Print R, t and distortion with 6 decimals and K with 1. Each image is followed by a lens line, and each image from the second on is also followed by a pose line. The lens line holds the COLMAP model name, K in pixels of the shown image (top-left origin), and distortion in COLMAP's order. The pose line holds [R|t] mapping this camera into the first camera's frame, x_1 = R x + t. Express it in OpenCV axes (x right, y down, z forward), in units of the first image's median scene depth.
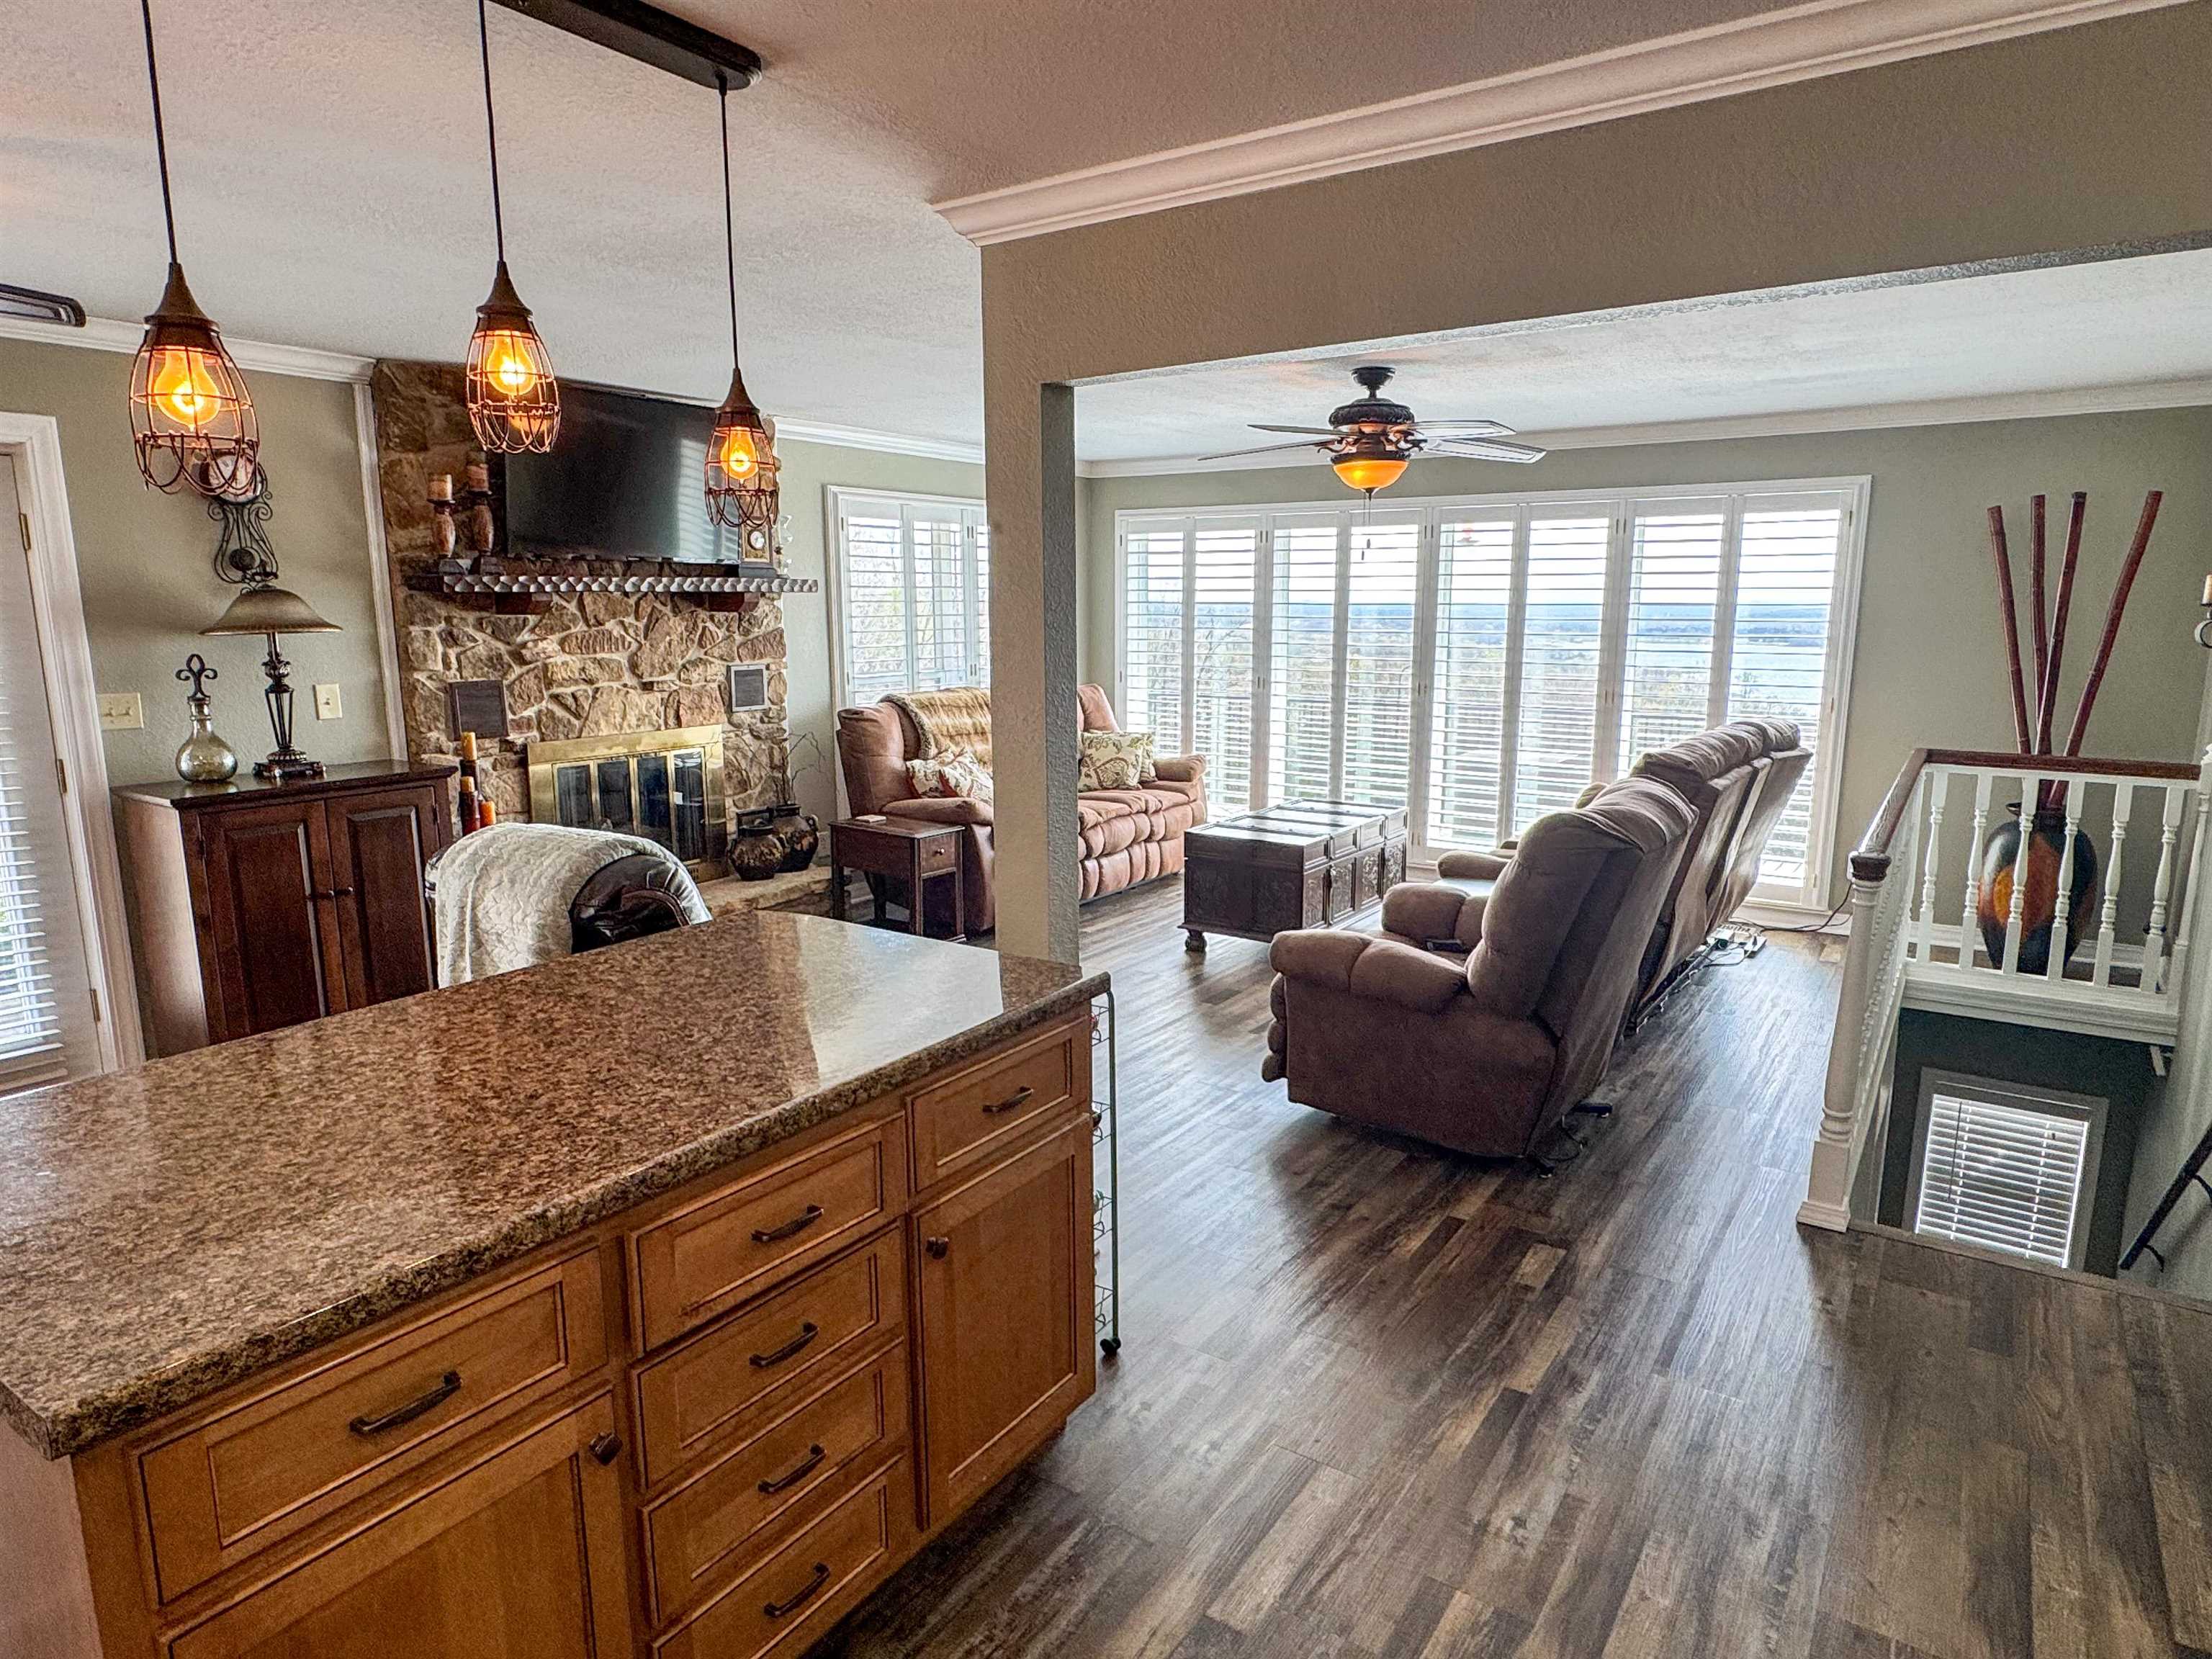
lens RADIAL K [[1295.2, 0, 1100.5], [0, 1295.2, 833.8], [0, 0, 1]] dist [-0.000133, 0.003040]
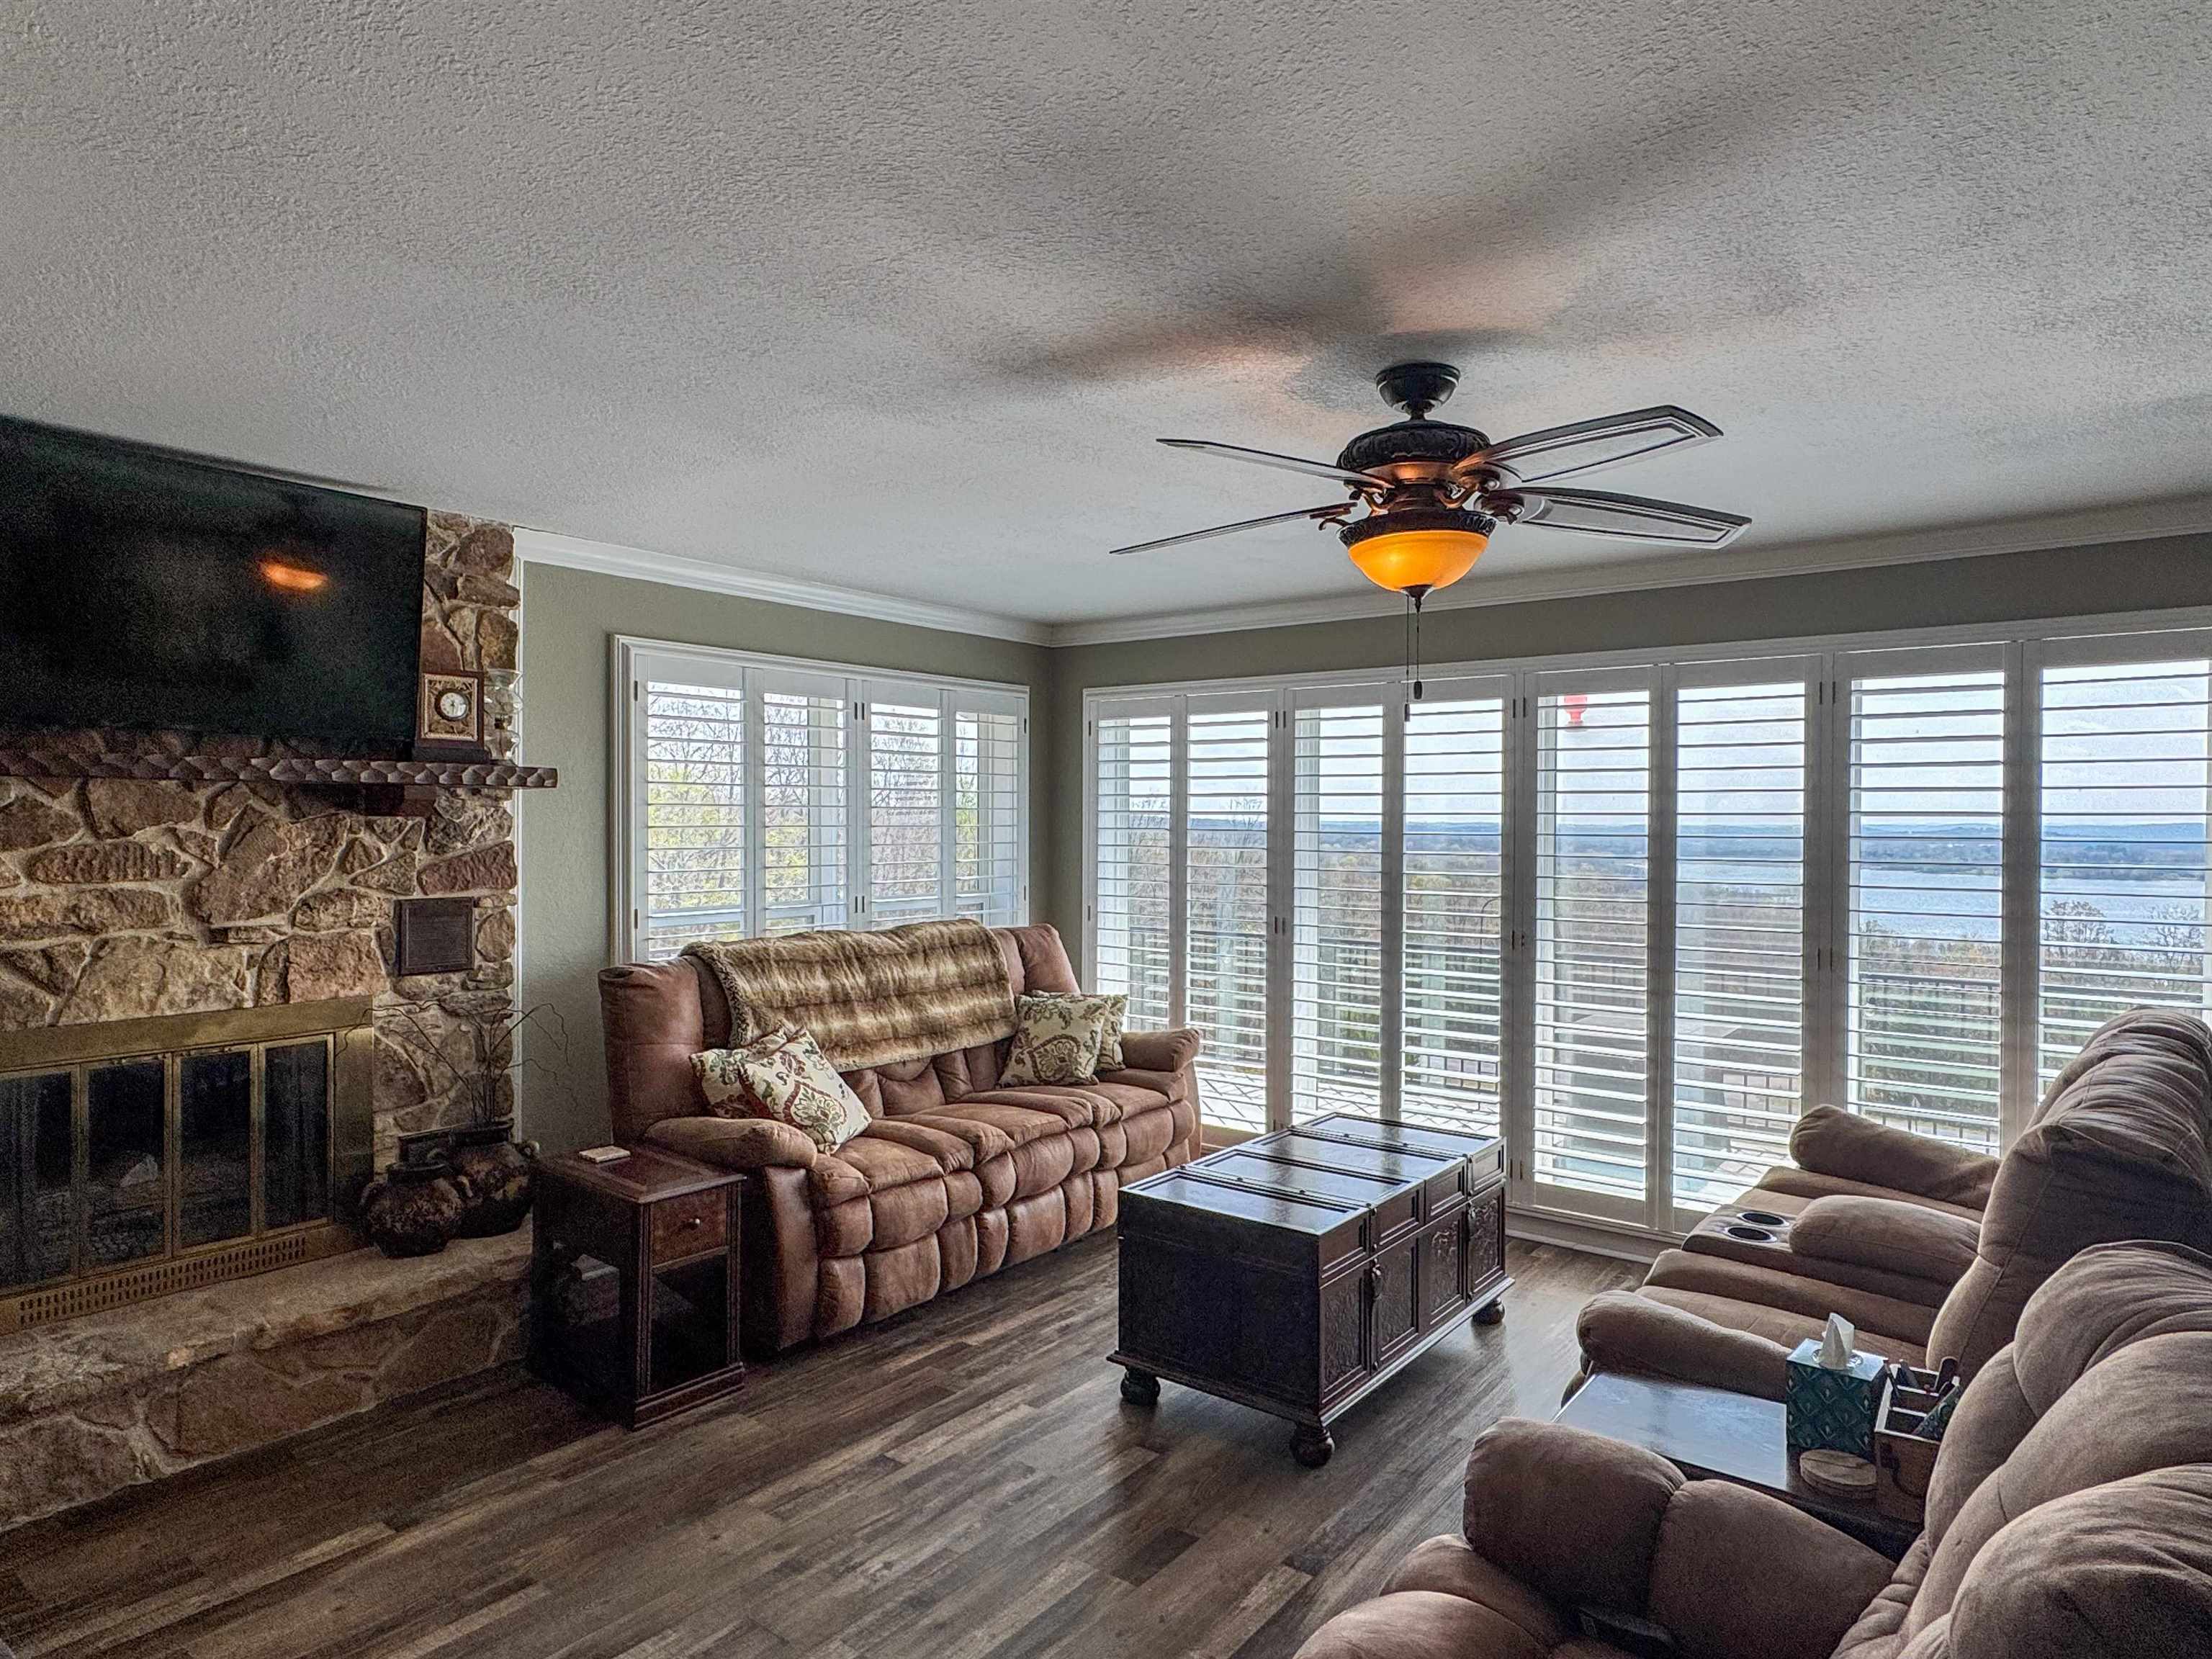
lens RADIAL K [[1295.2, 0, 1100.5], [0, 1295.2, 833.8], [0, 0, 1]] dist [-0.000133, 0.003040]
pose [[0.998243, 0.005999, -0.058948, 0.088952], [-0.015758, 0.985914, -0.166510, -0.062212], [0.057119, 0.167147, 0.984276, 0.392934]]
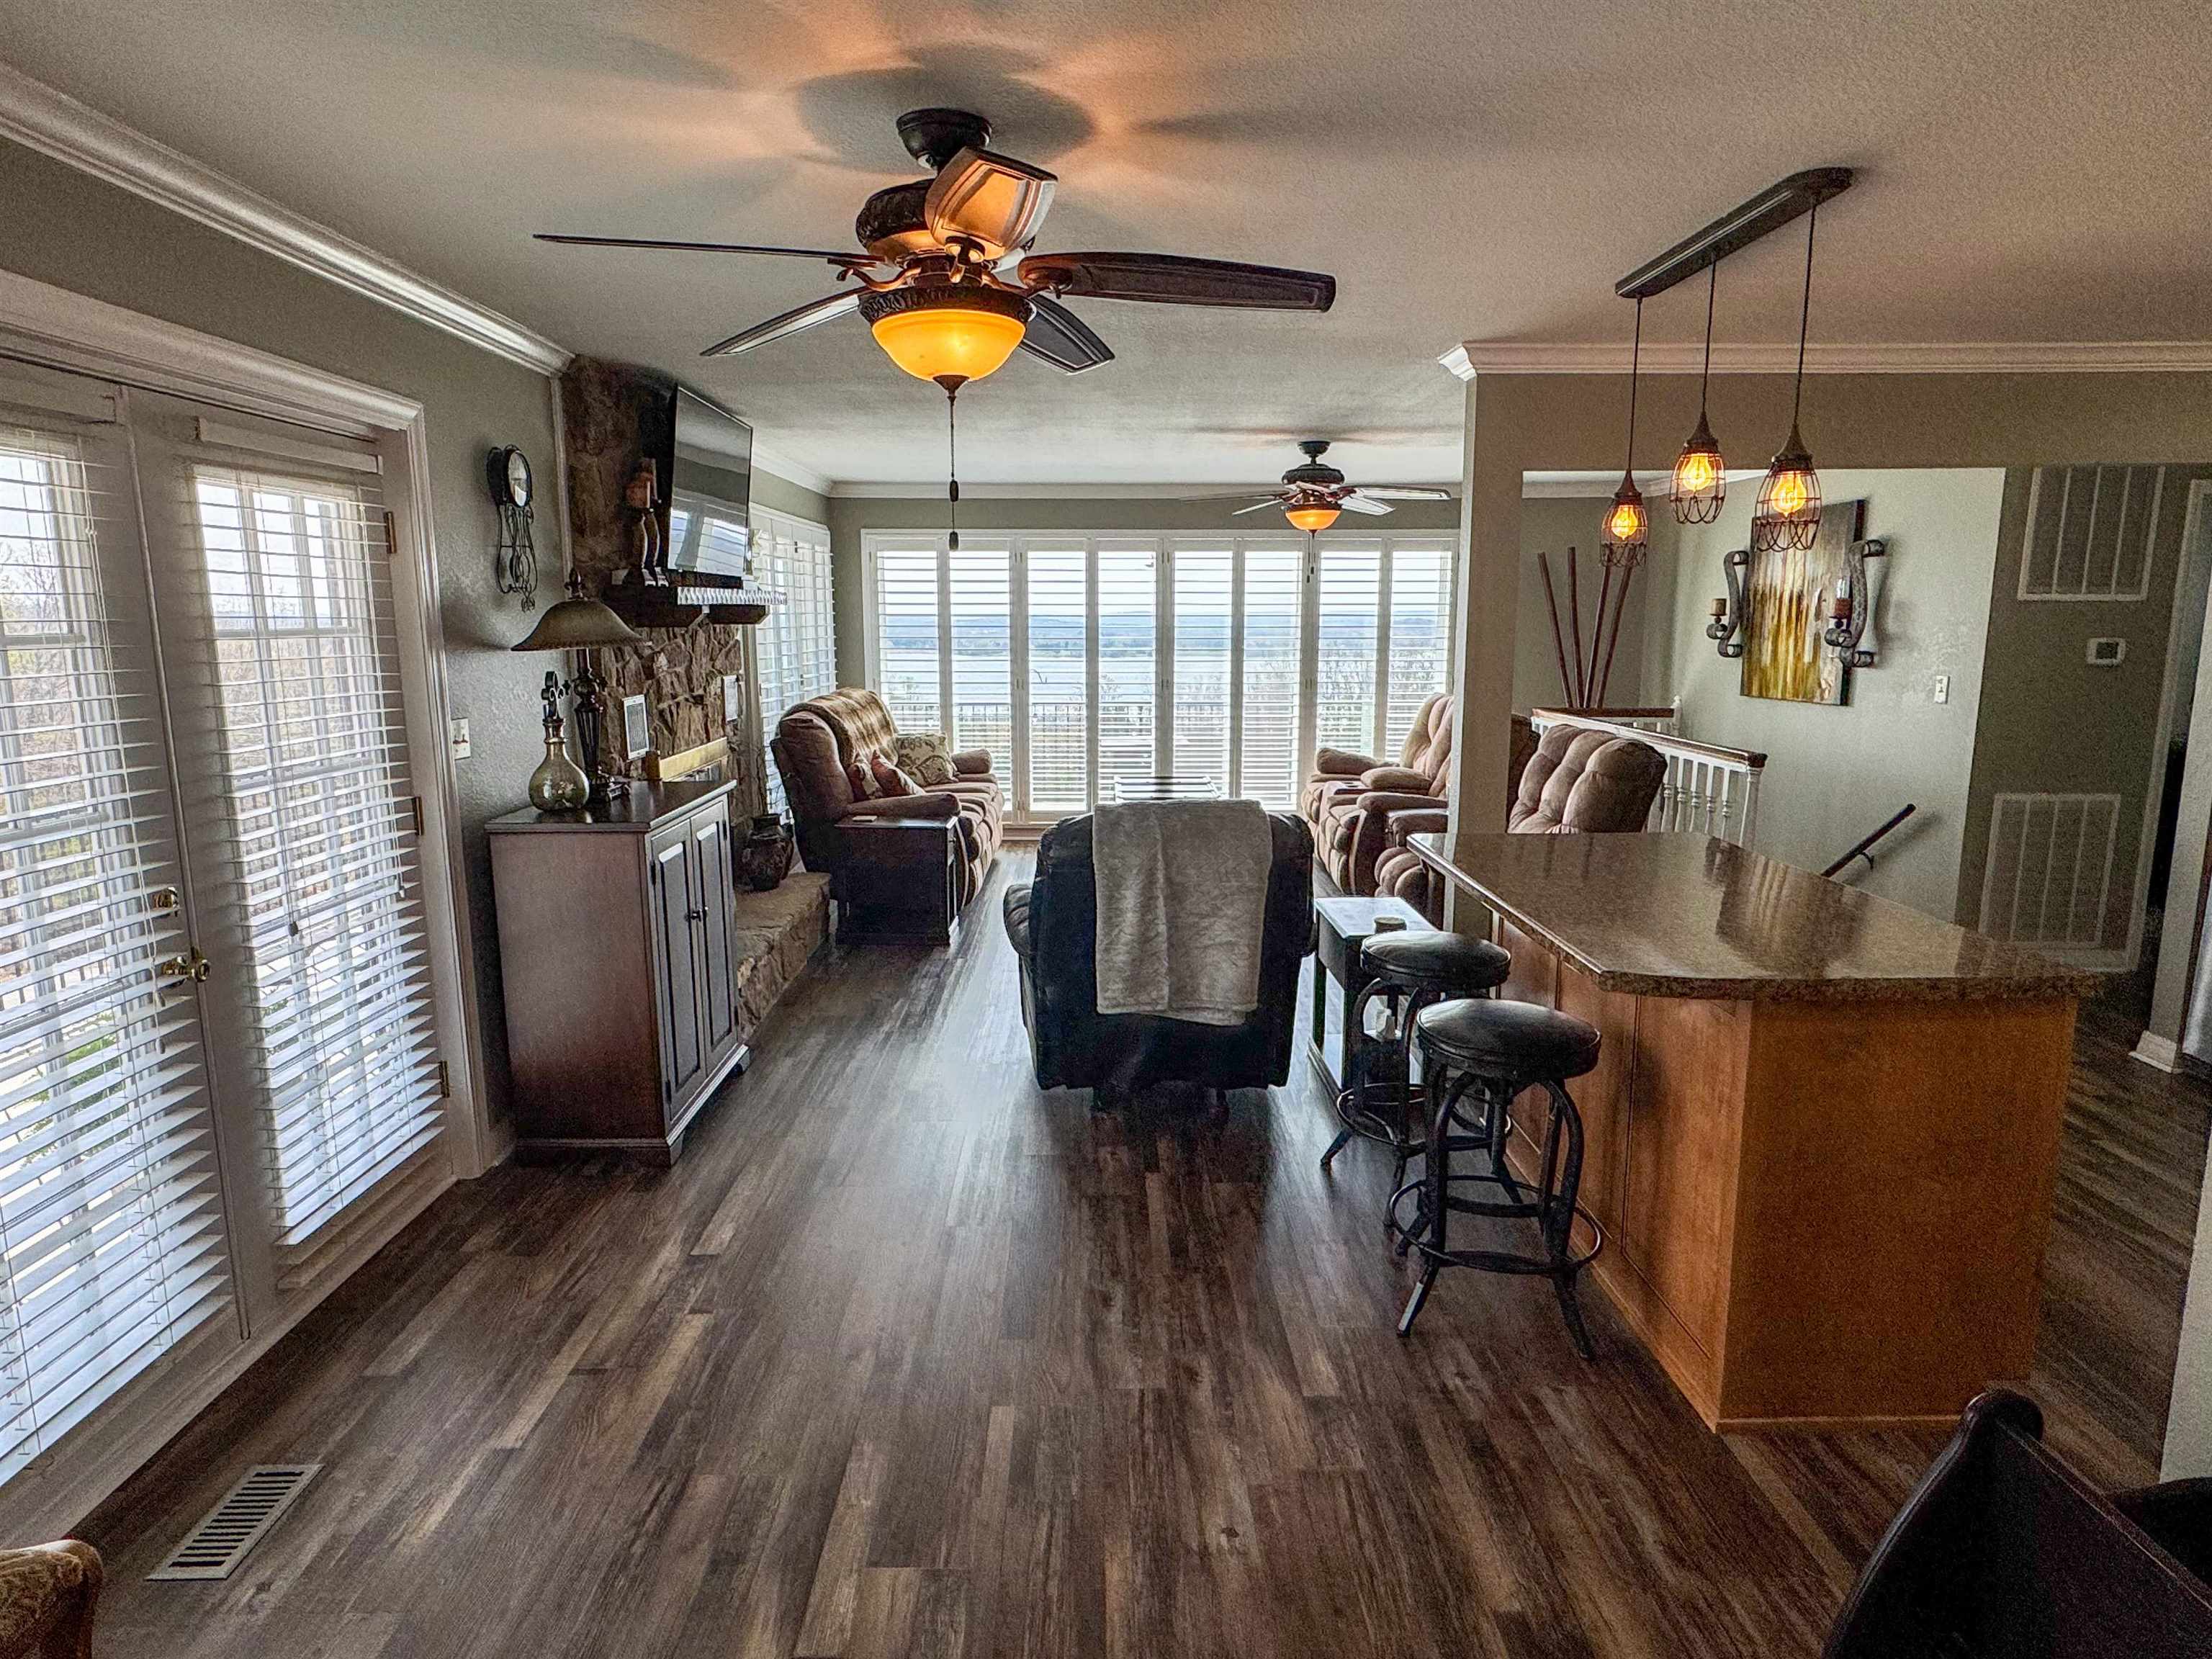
lens RADIAL K [[1295.2, 0, 1100.5], [0, 1295.2, 833.8], [0, 0, 1]] dist [-0.000133, 0.003040]
pose [[0.819766, -0.097065, 0.564413, -0.619941], [0.102169, 0.994509, 0.022638, -0.003783], [-0.563511, 0.039107, 0.825182, 0.018116]]
